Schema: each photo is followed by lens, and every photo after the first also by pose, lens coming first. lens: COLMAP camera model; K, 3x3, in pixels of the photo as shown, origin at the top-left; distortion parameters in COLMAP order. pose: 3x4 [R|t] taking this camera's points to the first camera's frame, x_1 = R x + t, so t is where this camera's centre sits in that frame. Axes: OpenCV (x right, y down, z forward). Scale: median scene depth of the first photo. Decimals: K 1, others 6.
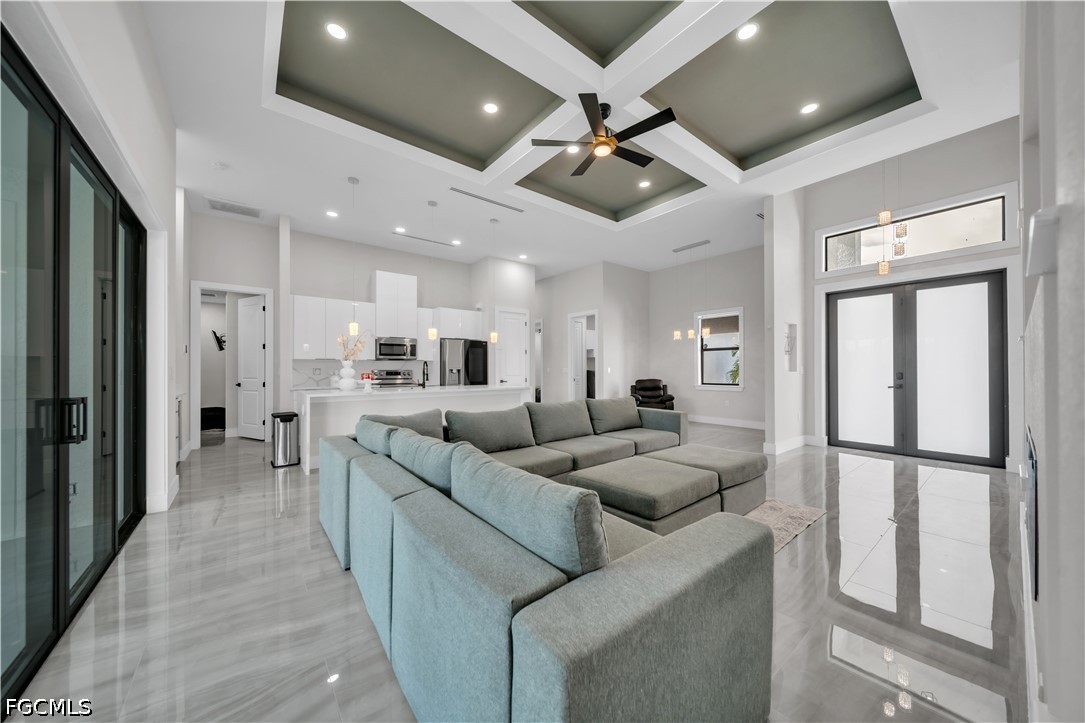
lens RADIAL K [[373.9, 0, 546.6], [0, 373.9, 367.7], [0, 0, 1]] dist [-0.001709, -0.000417]
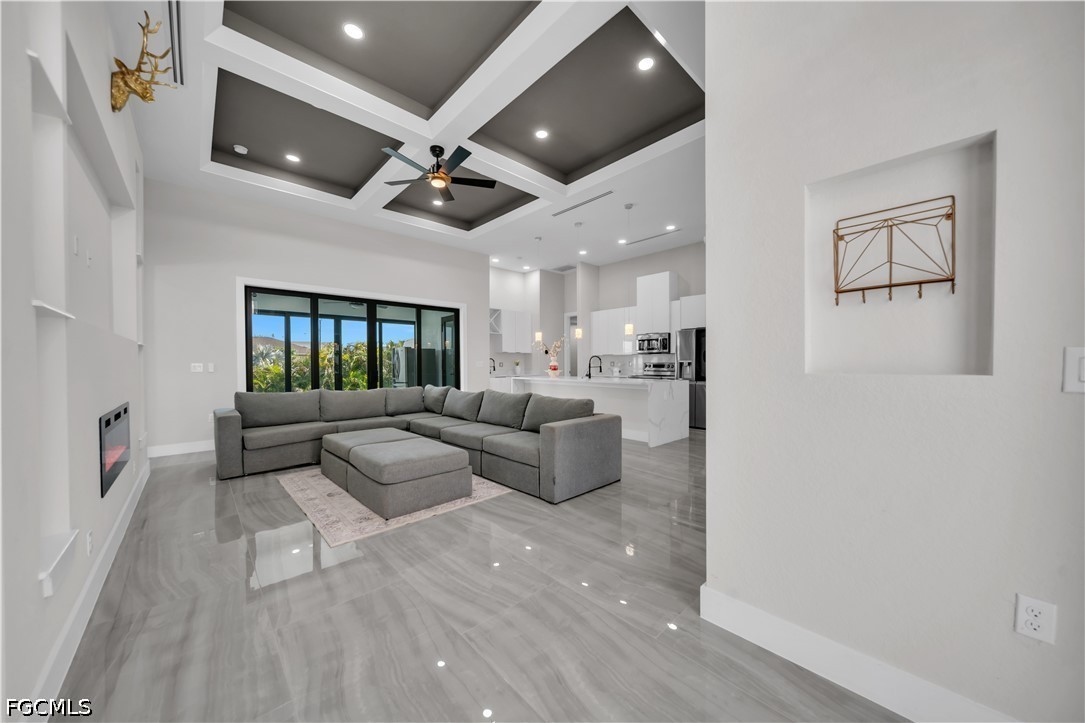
lens RADIAL K [[373.9, 0, 546.6], [0, 373.9, 367.7], [0, 0, 1]] dist [-0.001709, -0.000417]
pose [[0.084619, 0.013801, -0.996318, 0.746992], [0.010333, 0.999838, 0.014727, 0.001646], [0.996360, -0.011541, 0.084463, 0.664532]]
